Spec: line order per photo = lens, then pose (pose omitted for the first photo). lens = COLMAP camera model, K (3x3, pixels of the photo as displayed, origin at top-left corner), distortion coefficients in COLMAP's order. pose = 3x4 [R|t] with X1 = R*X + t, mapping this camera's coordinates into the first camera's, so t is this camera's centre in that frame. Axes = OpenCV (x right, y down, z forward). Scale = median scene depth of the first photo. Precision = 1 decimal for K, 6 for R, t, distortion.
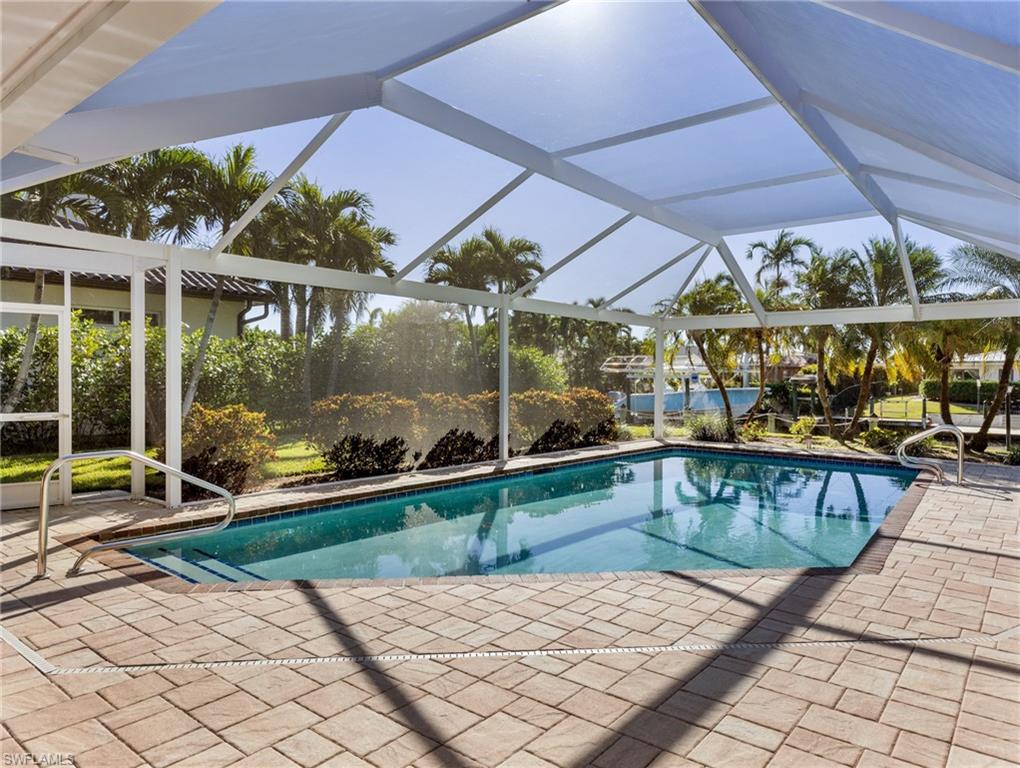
lens RADIAL K [[654.3, 0, 513.2], [0, 654.3, 377.5], [0, 0, 1]] dist [-0.002491, -0.000219]
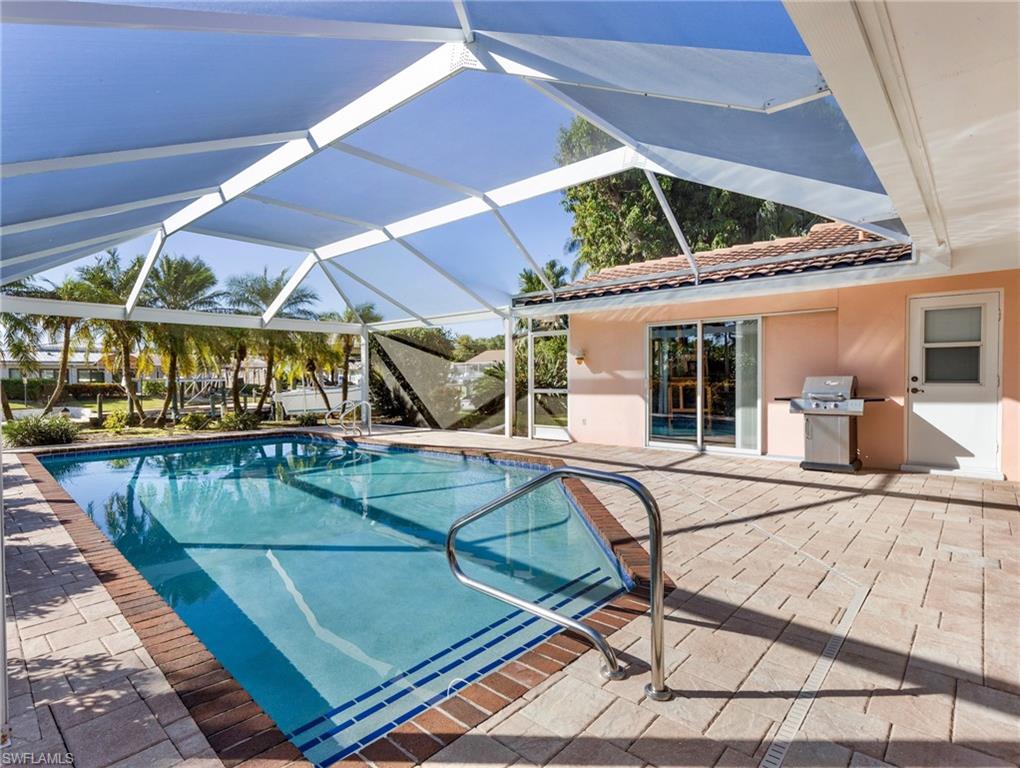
lens RADIAL K [[529.5, 0, 515.1], [0, 529.5, 382.6], [0, 0, 1]] dist [0.009709, -0.002988]
pose [[0.052867, -0.022538, 0.998347, -0.350072], [0.007116, 0.999728, 0.022193, 0.004241], [-0.998576, 0.005931, 0.053013, 0.321676]]
